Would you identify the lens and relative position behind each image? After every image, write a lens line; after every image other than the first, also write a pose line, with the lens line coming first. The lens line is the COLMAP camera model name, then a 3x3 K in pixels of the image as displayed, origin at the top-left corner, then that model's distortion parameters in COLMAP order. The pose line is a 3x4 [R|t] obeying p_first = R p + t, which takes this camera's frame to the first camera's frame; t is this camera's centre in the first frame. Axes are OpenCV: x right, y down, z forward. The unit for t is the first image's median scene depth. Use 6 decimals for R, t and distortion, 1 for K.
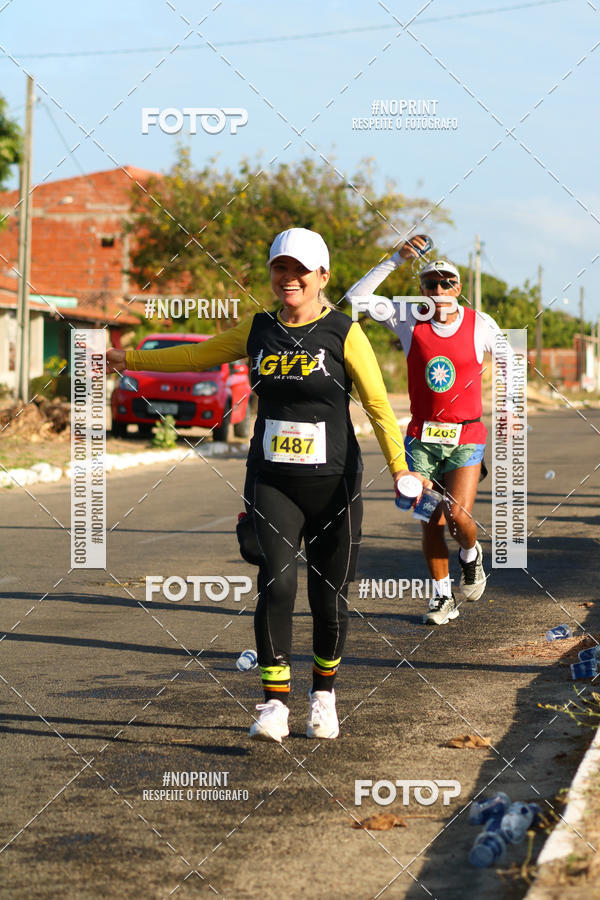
lens RADIAL K [[4487.1, 0, 300.2], [0, 4487.1, 383.3], [0, 0, 1]] dist [0.356390, -0.827027]
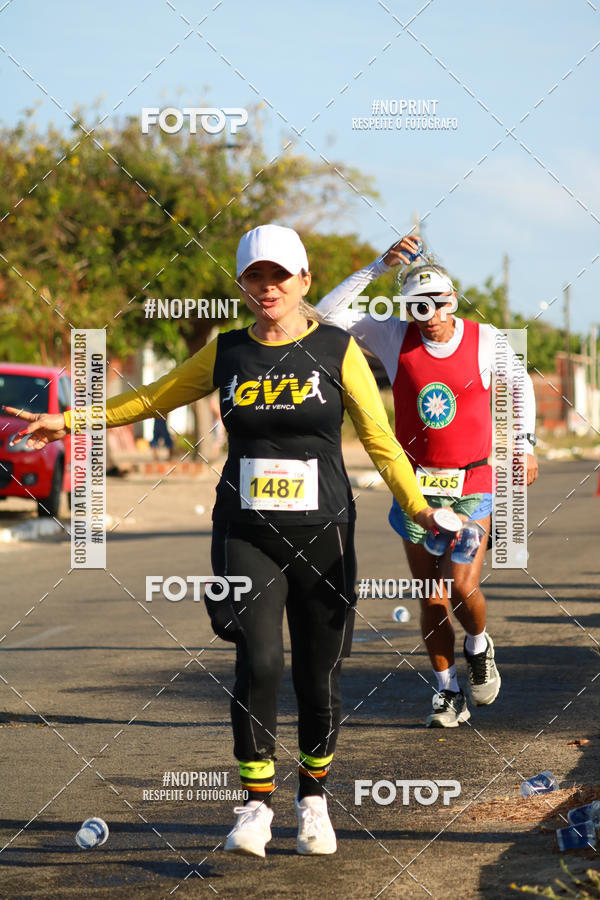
lens RADIAL K [[5337.9, 0, 432.9], [0, 5337.9, 449.7], [0, 0, 1]] dist [-0.006013, -2.955437]
pose [[0.999528, -0.017957, 0.024911, 0.021112], [0.017775, 0.999814, 0.007523, -0.002599], [-0.025042, -0.007076, 0.999661, 0.174321]]
